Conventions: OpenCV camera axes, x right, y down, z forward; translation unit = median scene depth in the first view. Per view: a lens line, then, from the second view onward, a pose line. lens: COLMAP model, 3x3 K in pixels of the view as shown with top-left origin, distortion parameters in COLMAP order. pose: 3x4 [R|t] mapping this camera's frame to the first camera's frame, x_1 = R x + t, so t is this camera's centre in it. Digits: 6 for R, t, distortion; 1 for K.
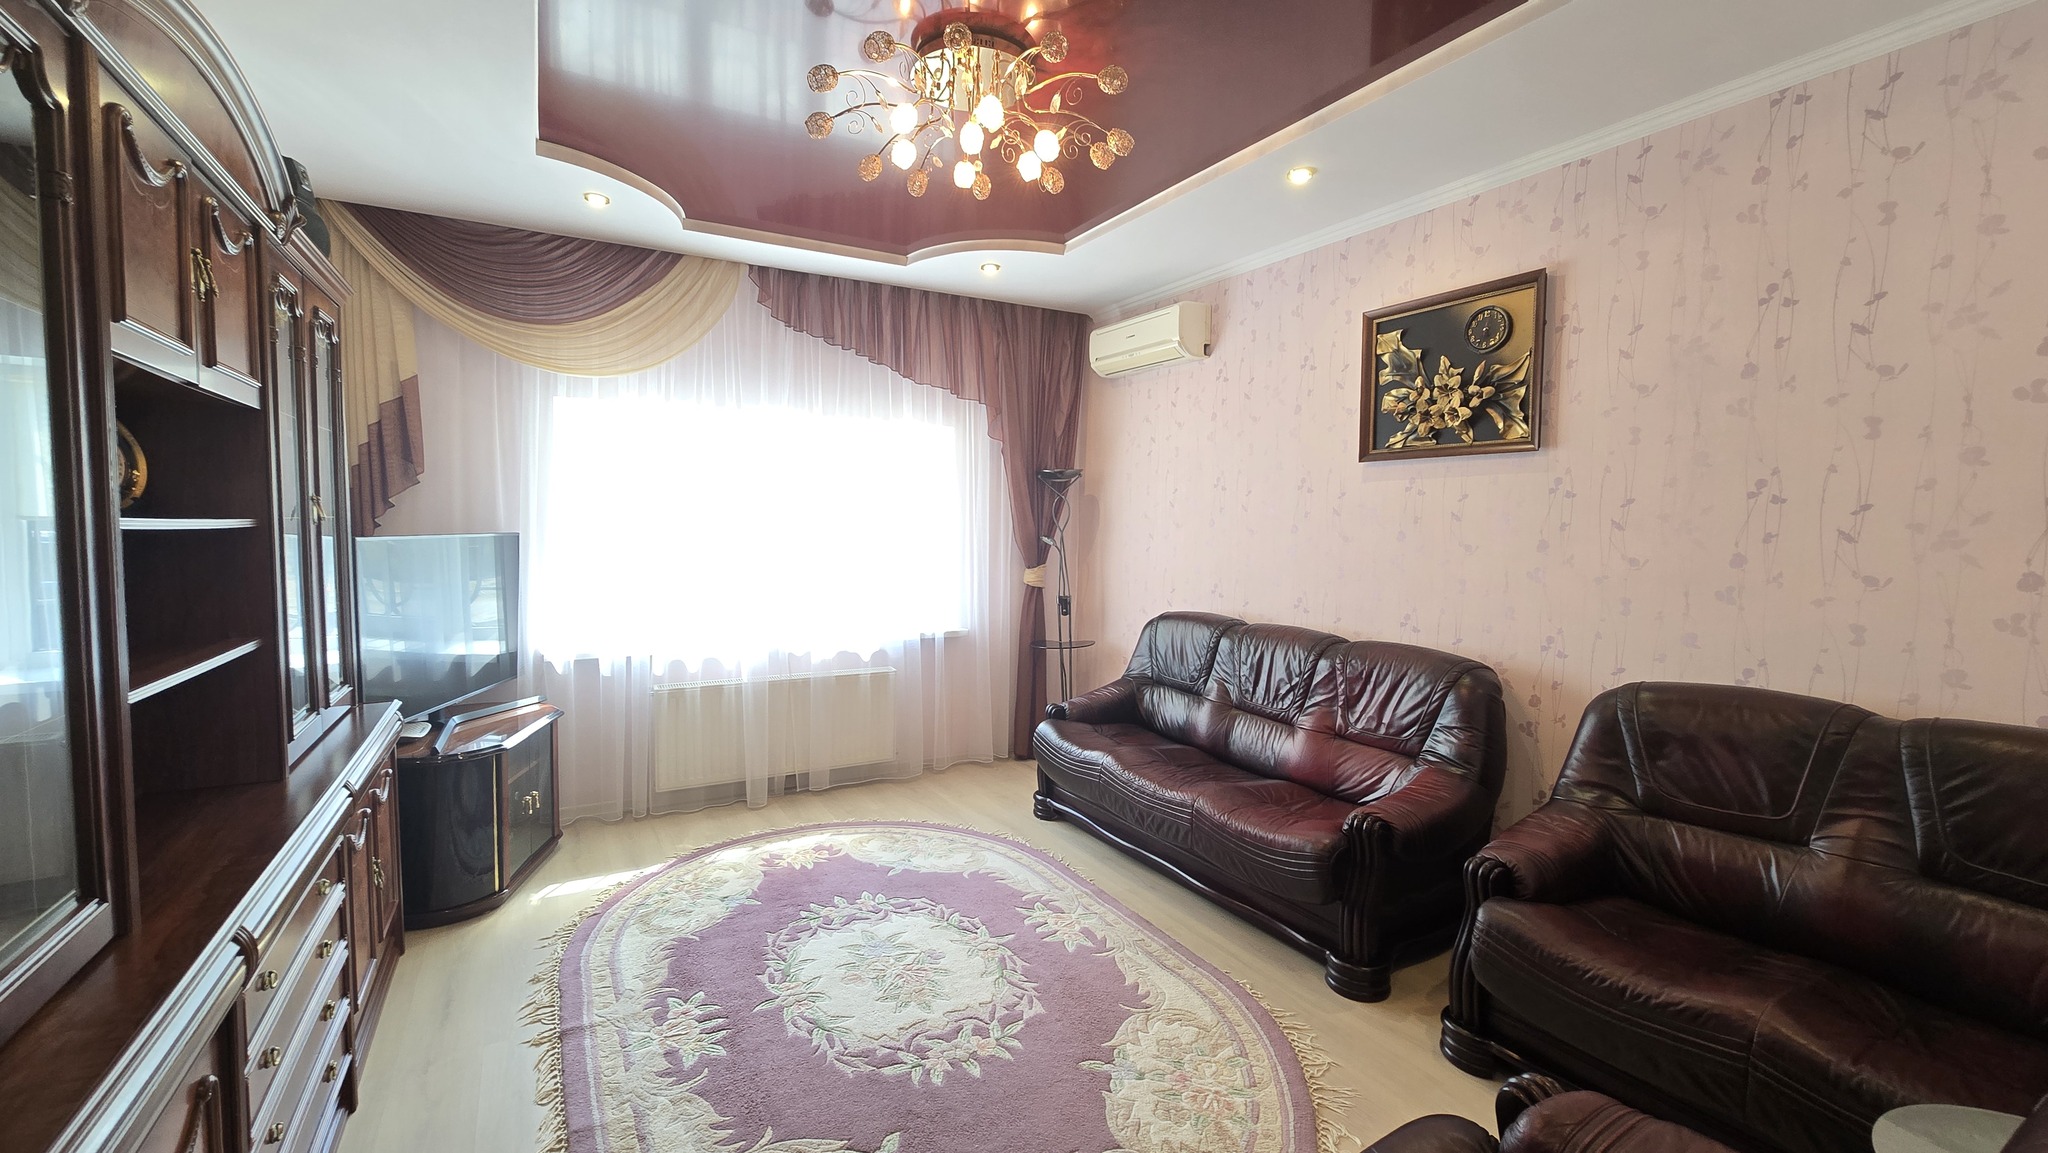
lens RADIAL K [[835.1, 0, 1010.8], [0, 835.1, 580.7], [0, 0, 1]] dist [0.000527, 0.000194]
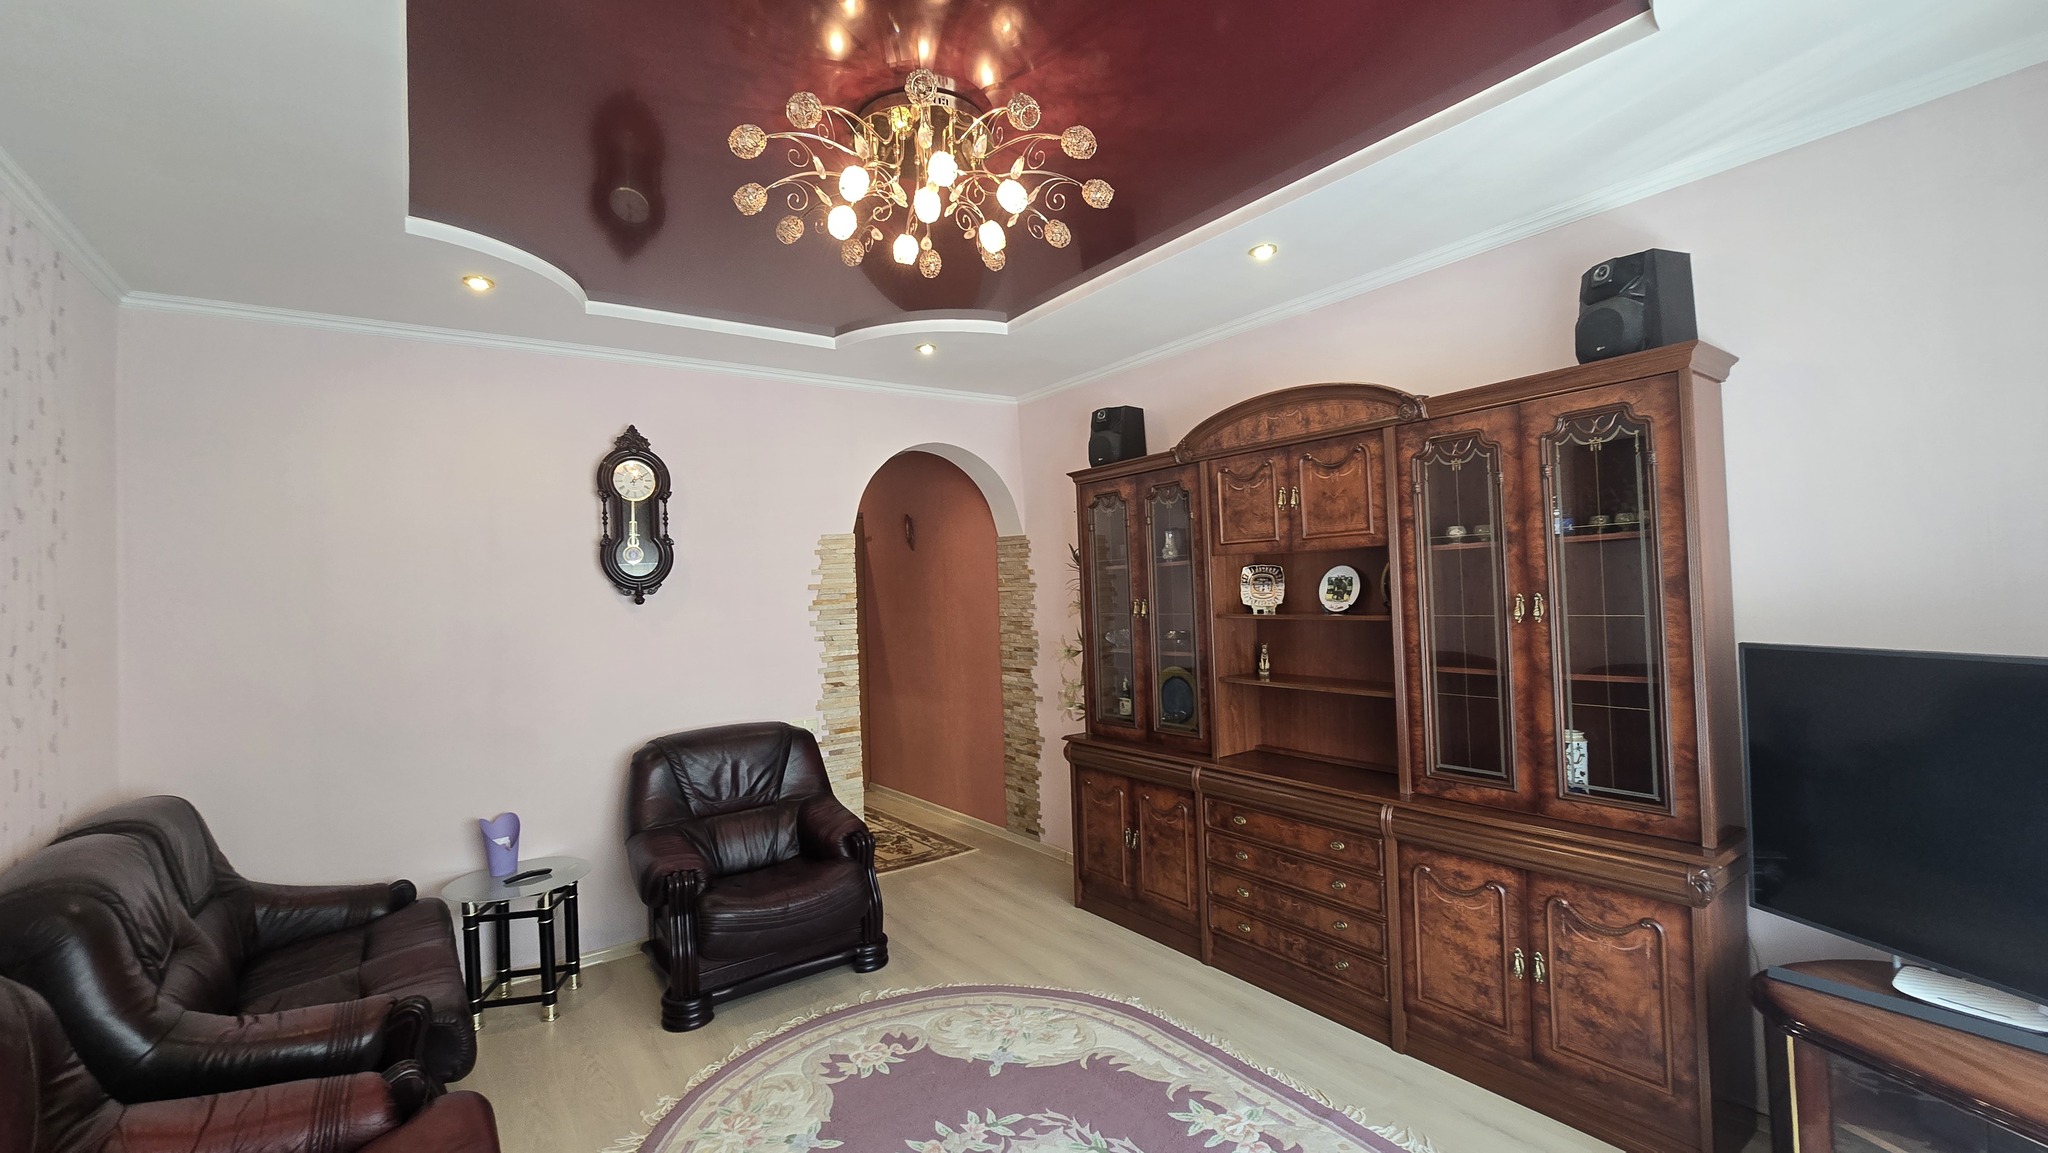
lens RADIAL K [[837.3, 0, 1017.8], [0, 837.3, 574.0], [0, 0, 1]] dist [-0.000927, 0.000914]
pose [[-0.992552, 0.023325, -0.119571, -0.018167], [0.017555, 0.998640, 0.049091, -0.125482], [0.120554, 0.046626, -0.991611, 1.280019]]
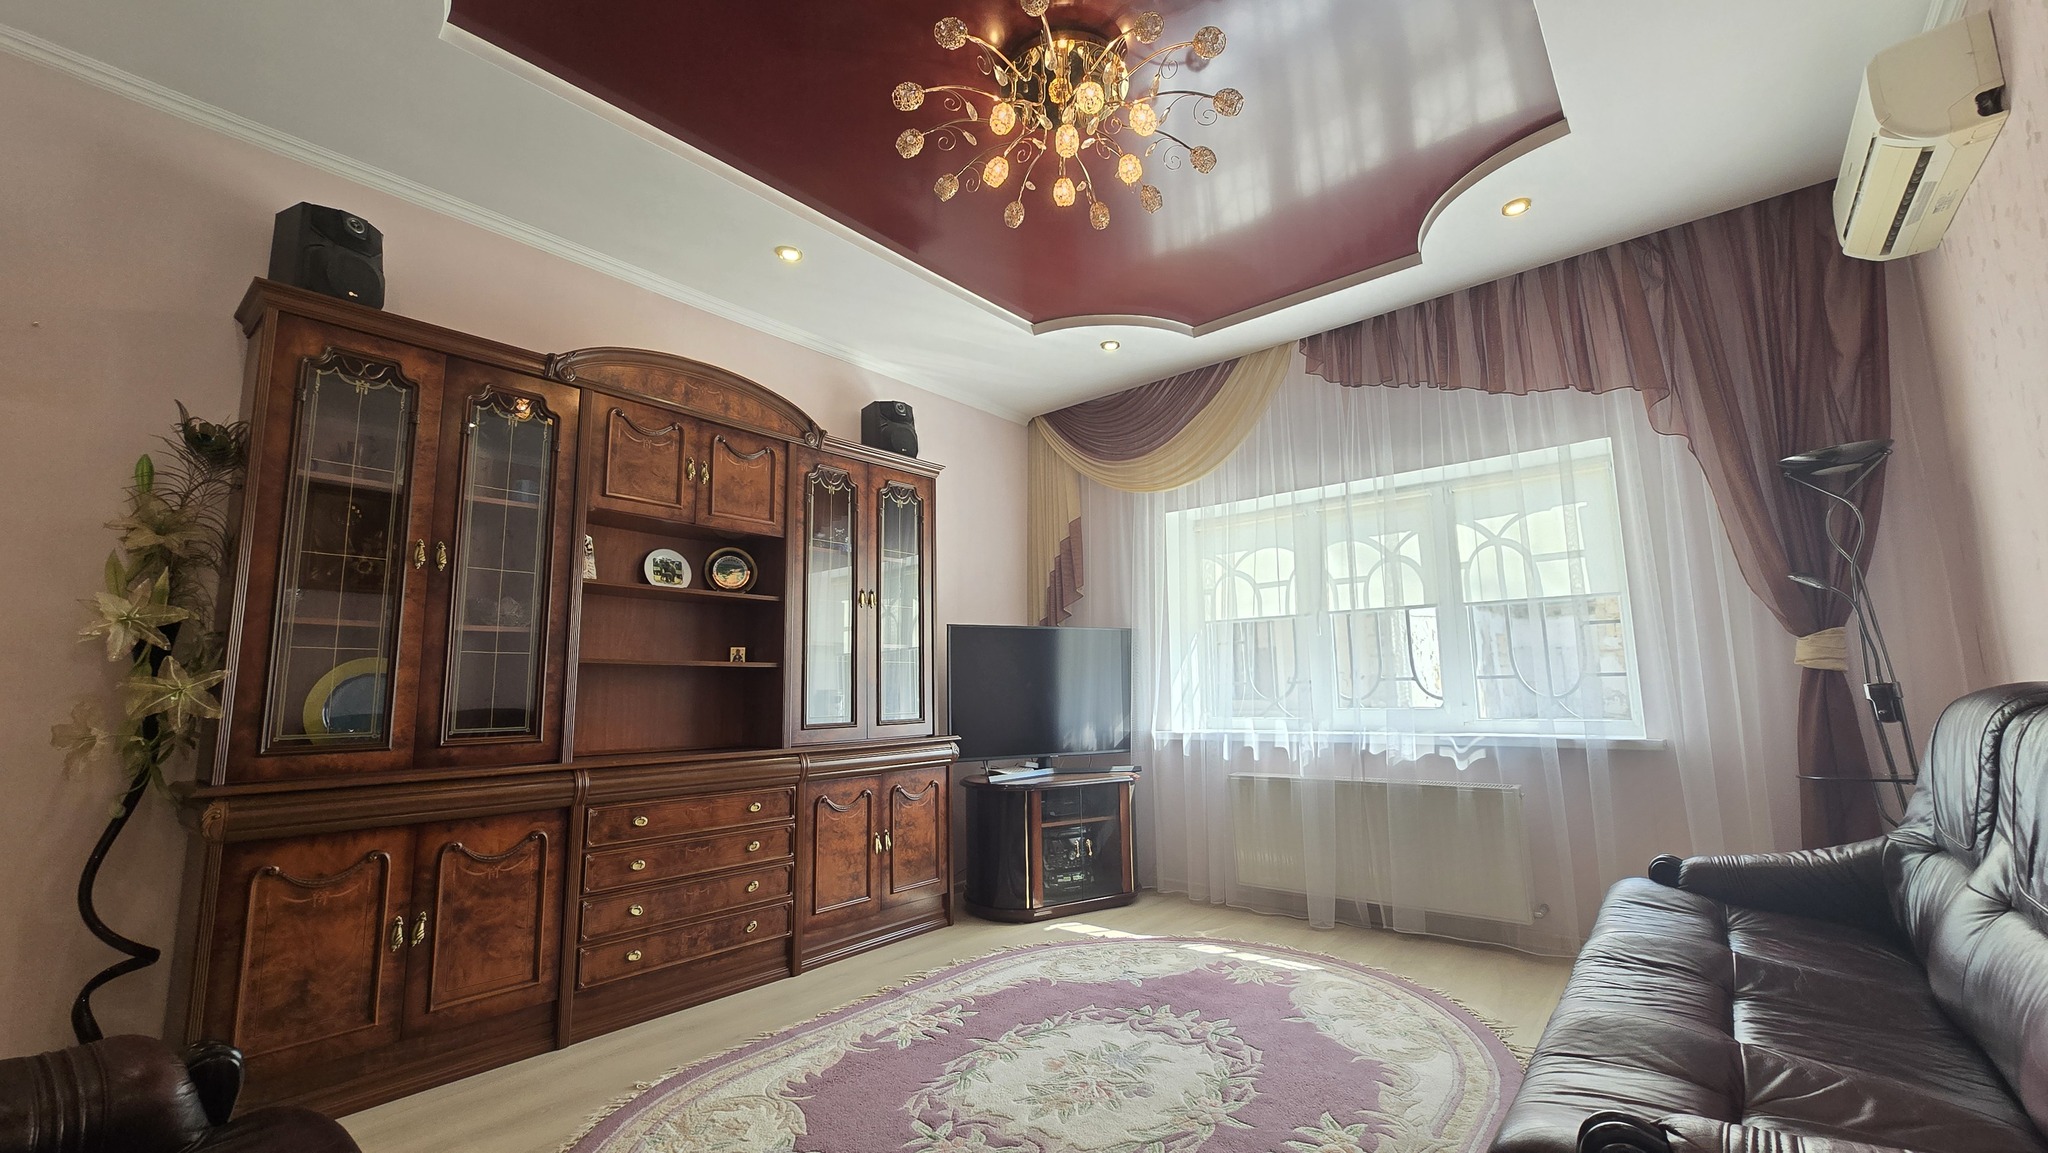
lens RADIAL K [[837.3, 0, 1017.8], [0, 837.3, 574.0], [0, 0, 1]] dist [-0.000927, 0.000914]
pose [[0.356139, -0.149962, -0.922321, 0.506112], [-0.042731, 0.983392, -0.176391, 0.092381], [0.933456, 0.102231, 0.343816, 0.444149]]
